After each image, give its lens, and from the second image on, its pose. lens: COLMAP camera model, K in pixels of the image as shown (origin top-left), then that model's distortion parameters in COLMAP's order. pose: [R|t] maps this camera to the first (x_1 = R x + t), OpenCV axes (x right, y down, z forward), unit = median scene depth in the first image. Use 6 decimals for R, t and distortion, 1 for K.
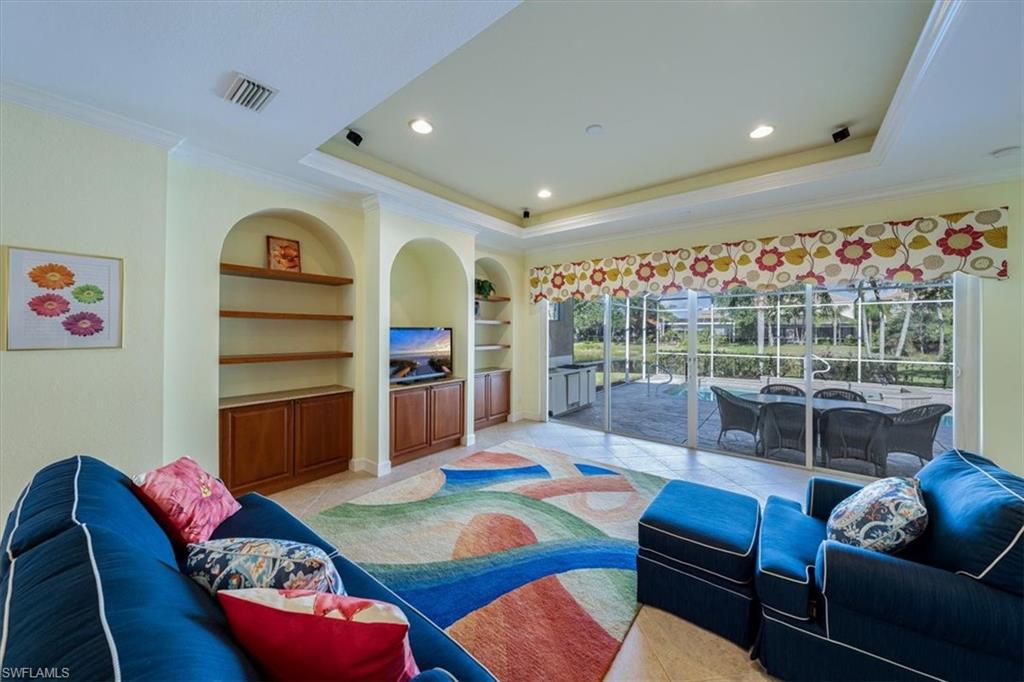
lens RADIAL K [[354.3, 0, 511.1], [0, 354.3, 338.2], [0, 0, 1]] dist [-0.000994, -0.000120]
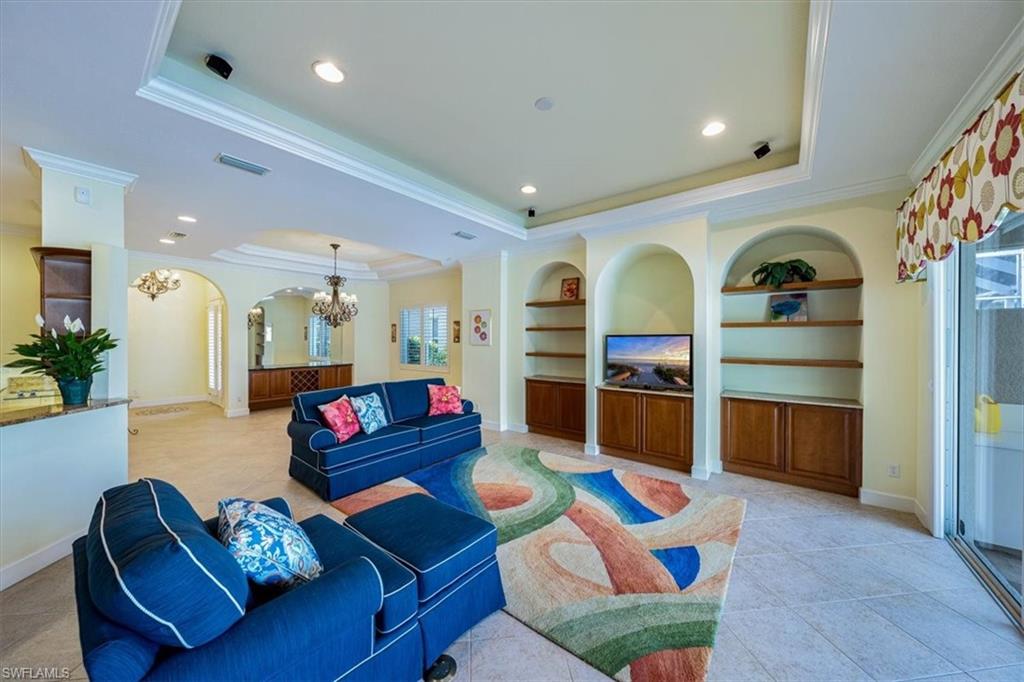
lens RADIAL K [[354.3, 0, 511.1], [0, 354.3, 338.2], [0, 0, 1]] dist [-0.000994, -0.000120]
pose [[-0.000389, 0.002093, -0.999998, 0.888559], [-0.015469, 0.999878, 0.002099, -0.018994], [0.999880, 0.015470, -0.000357, 0.725417]]
